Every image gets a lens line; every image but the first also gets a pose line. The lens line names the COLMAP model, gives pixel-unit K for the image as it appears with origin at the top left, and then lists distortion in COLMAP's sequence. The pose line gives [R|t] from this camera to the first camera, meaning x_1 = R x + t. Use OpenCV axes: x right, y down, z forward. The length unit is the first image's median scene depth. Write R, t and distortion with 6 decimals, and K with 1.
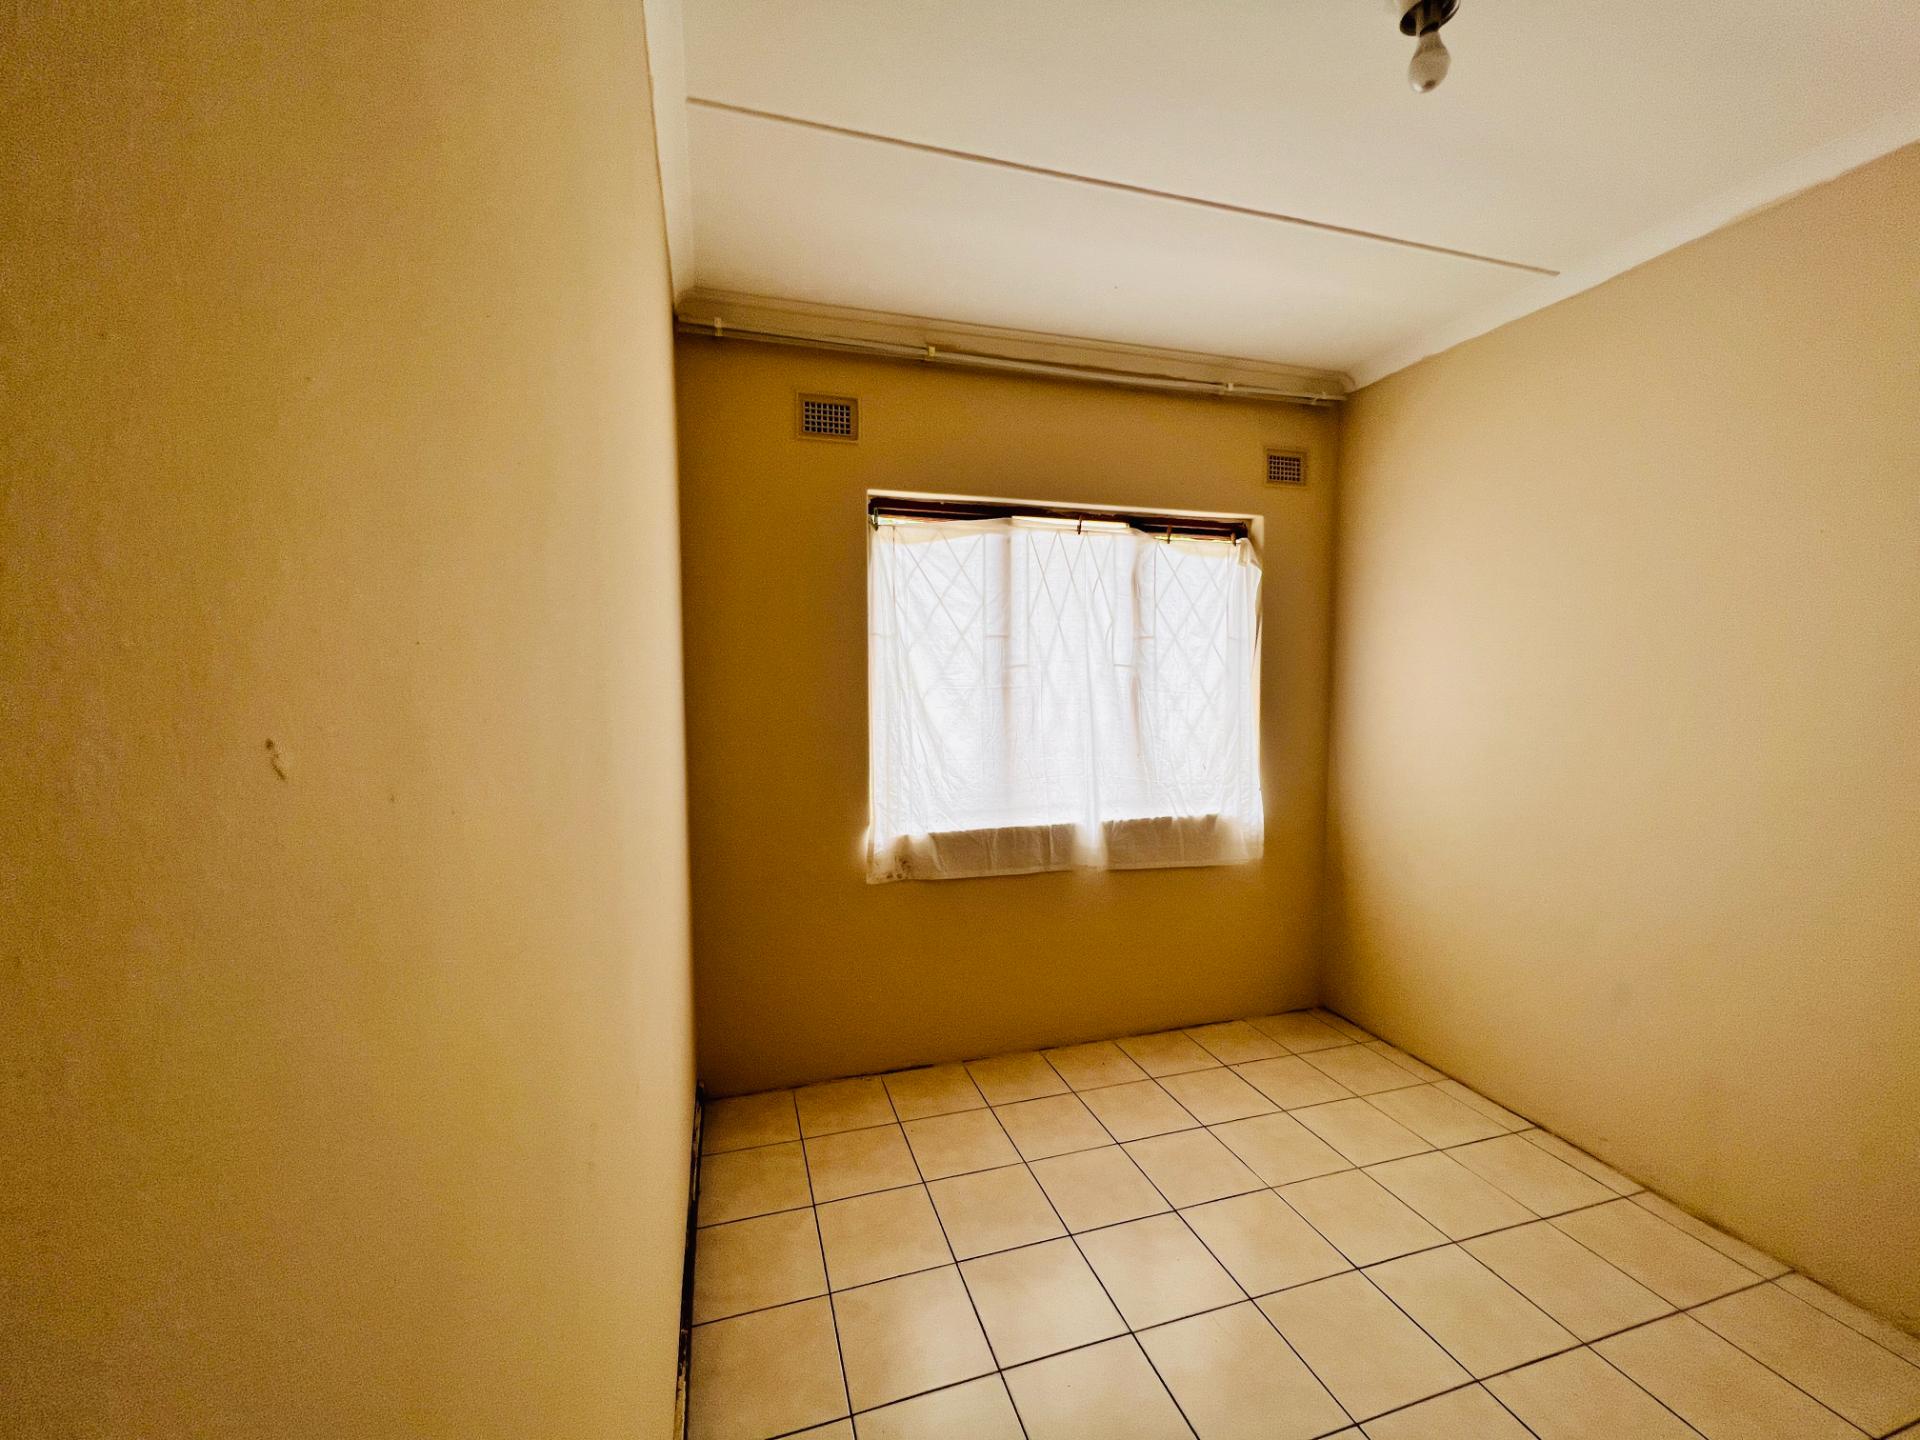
lens RADIAL K [[768.9, 0, 957.9], [0, 768.9, 716.3], [0, 0, 1]] dist [-0.002216, 0.000683]
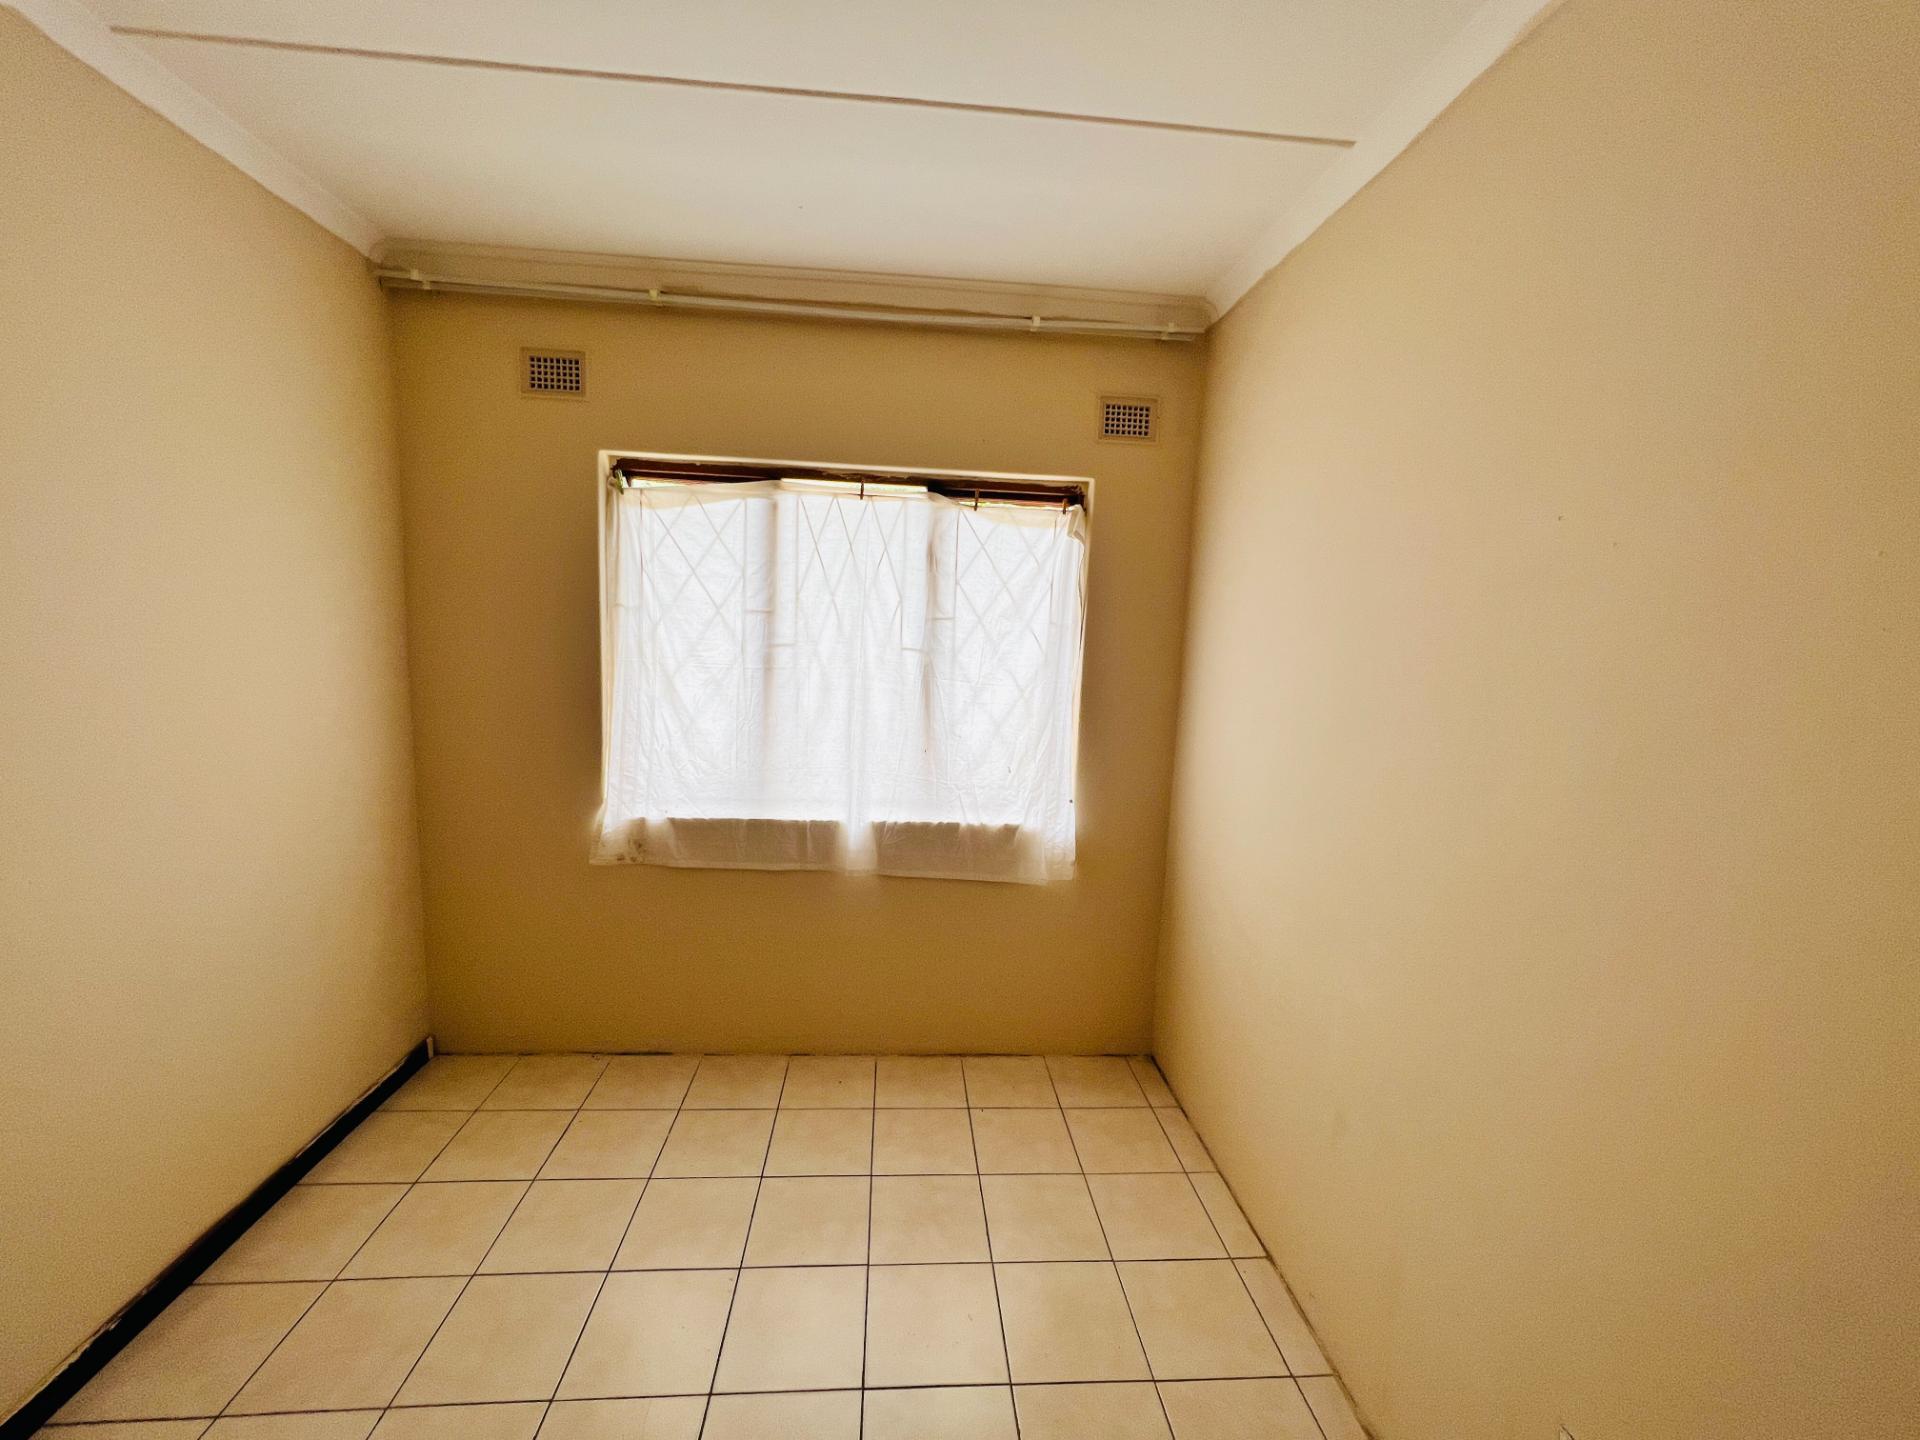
lens RADIAL K [[768.9, 0, 957.9], [0, 768.9, 716.3], [0, 0, 1]] dist [-0.002216, 0.000683]
pose [[0.974941, 0.068759, -0.211569, 0.480502], [-0.056177, 0.996308, 0.064927, -0.052138], [0.215252, -0.051415, 0.975204, 0.148830]]
